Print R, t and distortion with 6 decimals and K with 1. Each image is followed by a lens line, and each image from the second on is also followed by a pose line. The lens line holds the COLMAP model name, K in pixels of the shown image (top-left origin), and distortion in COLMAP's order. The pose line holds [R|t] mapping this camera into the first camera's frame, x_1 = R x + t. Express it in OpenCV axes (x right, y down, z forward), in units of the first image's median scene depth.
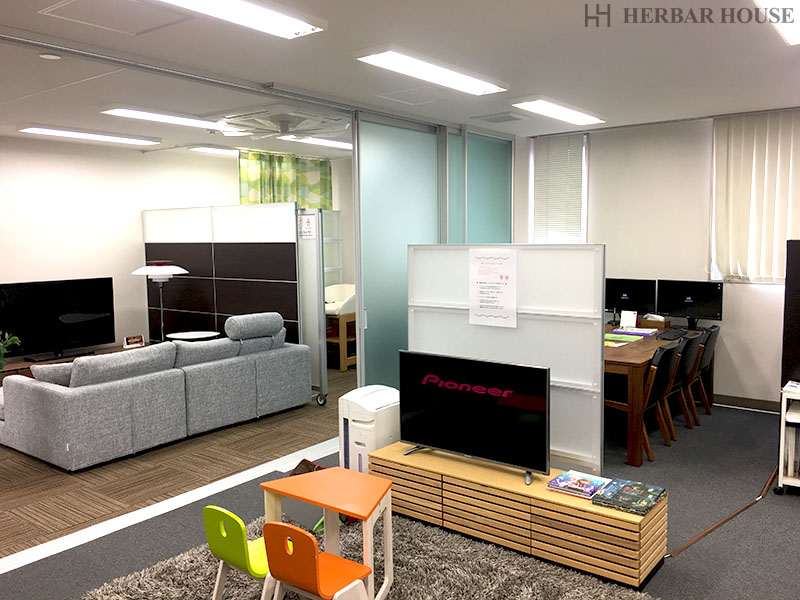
lens RADIAL K [[677.3, 0, 400.0], [0, 677.3, 300.0], [0, 0, 1]] dist [0.057362, -0.000866]
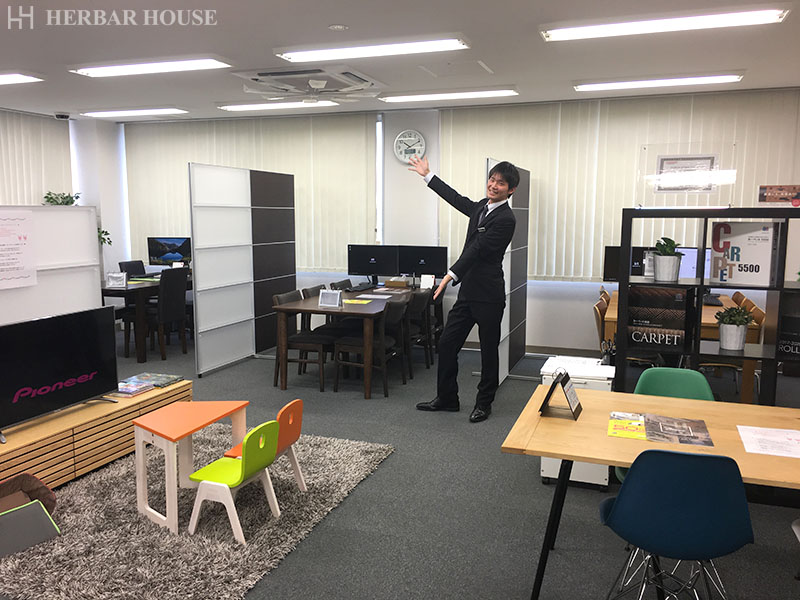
lens RADIAL K [[677.3, 0, 400.0], [0, 677.3, 300.0], [0, 0, 1]] dist [0.057362, -0.000866]
pose [[-0.317800, -0.113836, 0.941299, -1.048644], [0.089355, 0.984752, 0.149259, -0.046832], [-0.943938, 0.131544, -0.302782, 0.813431]]
